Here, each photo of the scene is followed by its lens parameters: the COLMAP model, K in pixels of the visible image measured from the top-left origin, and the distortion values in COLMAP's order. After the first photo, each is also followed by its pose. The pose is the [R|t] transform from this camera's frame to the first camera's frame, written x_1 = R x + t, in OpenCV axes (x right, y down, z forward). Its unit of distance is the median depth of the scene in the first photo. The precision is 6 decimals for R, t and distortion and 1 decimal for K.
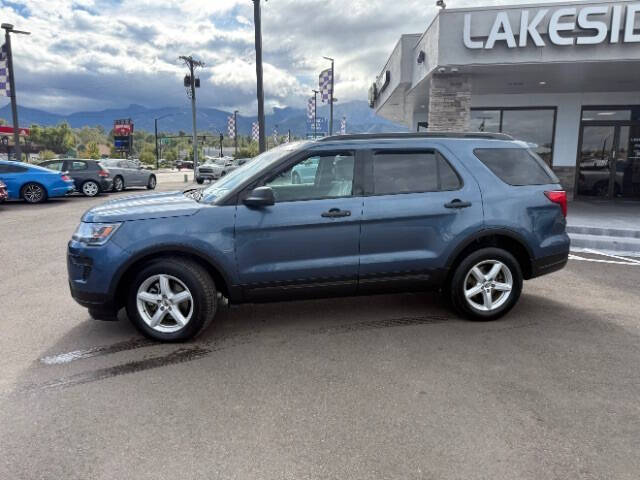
lens RADIAL K [[452.3, 0, 320.0], [0, 452.3, 240.0], [0, 0, 1]] dist [0.029378, -0.035153]
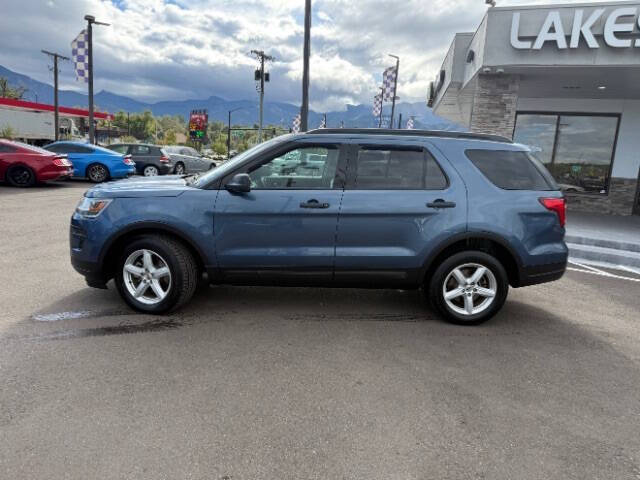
lens RADIAL K [[453.6, 0, 325.2], [0, 453.6, 240.0], [0, 0, 1]] dist [0.026339, -0.029096]
pose [[0.988931, 0.078163, -0.126116, 0.174363], [-0.077574, 0.996941, 0.009576, 0.008681], [0.126479, 0.000313, 0.991969, -0.013205]]
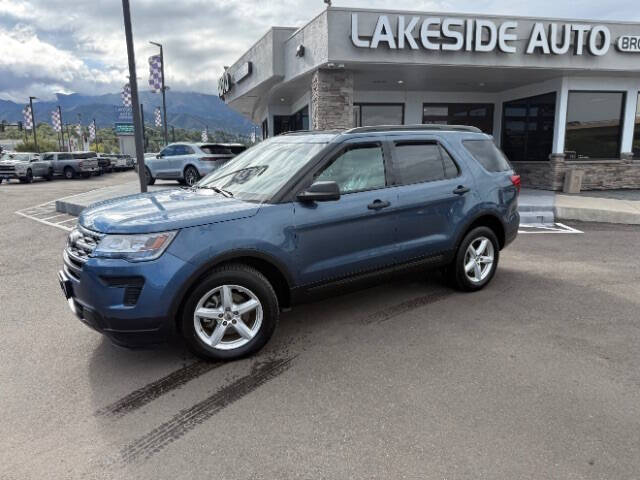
lens RADIAL K [[444.1, 0, 319.8], [0, 444.1, 247.1], [0, 0, 1]] dist [0.040301, -0.061014]
pose [[0.918610, -0.095157, 0.383538, -0.426179], [0.081509, 0.995330, 0.051725, -0.023219], [-0.386669, -0.016253, 0.922075, 0.110594]]
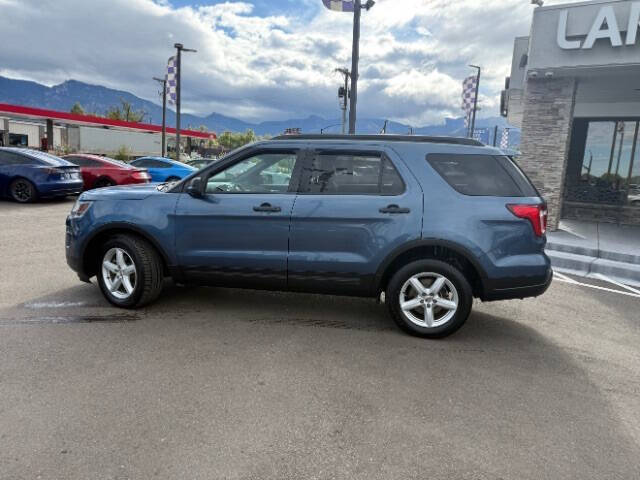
lens RADIAL K [[453.6, 0, 325.2], [0, 453.6, 240.0], [0, 0, 1]] dist [0.026339, -0.029096]
pose [[0.940933, 0.098138, -0.324057, 0.452695], [-0.105134, 0.994450, -0.004106, 0.003685], [0.321856, 0.037933, 0.946029, 0.048174]]
